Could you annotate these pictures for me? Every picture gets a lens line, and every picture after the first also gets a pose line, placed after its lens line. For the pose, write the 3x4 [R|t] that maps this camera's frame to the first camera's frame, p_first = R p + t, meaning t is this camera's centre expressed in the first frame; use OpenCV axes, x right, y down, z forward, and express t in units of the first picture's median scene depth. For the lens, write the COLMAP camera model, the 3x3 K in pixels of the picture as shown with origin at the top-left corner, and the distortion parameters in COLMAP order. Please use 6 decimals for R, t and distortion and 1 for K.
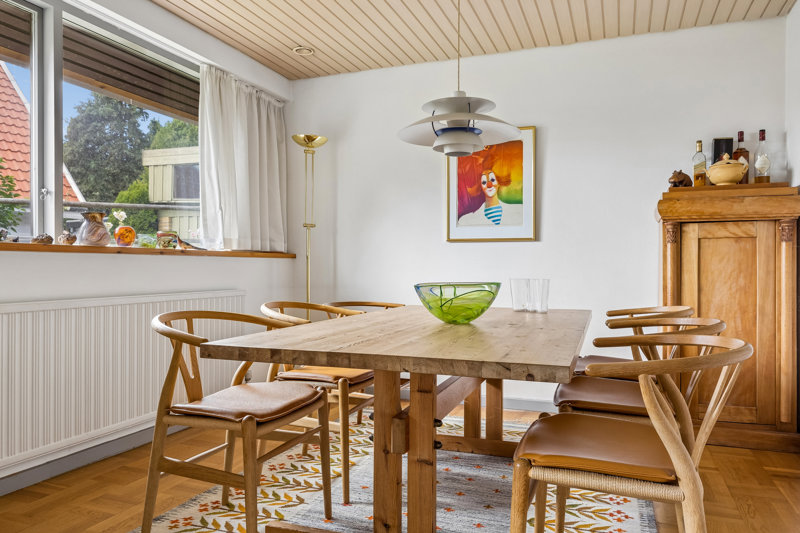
lens RADIAL K [[591.2, 0, 400.0], [0, 591.2, 266.5], [0, 0, 1]] dist [-0.000553, -0.000299]
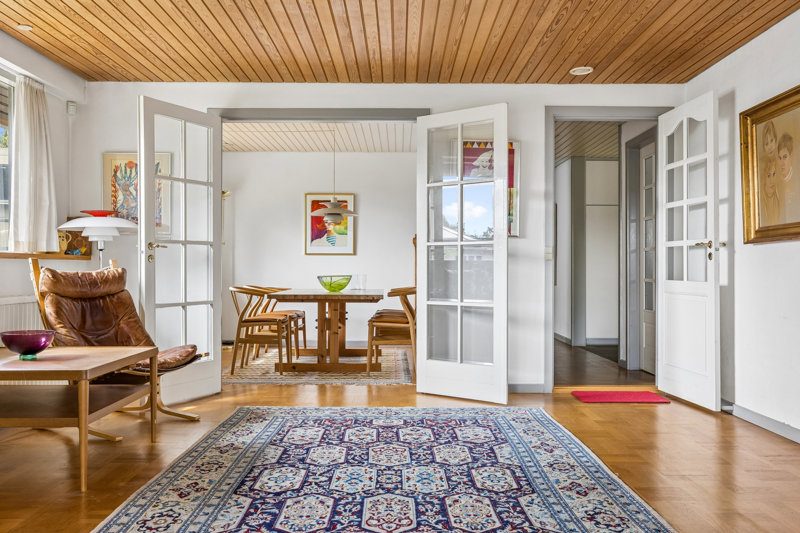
lens RADIAL K [[734.0, 0, 400.0], [0, 734.0, 266.5], [0, 0, 1]] dist [0.000017, -0.000084]
pose [[0.933411, 0.007206, 0.358735, -0.448280], [-0.003384, 0.999931, -0.011280, 0.017772], [-0.358792, 0.009315, 0.933371, -1.168861]]
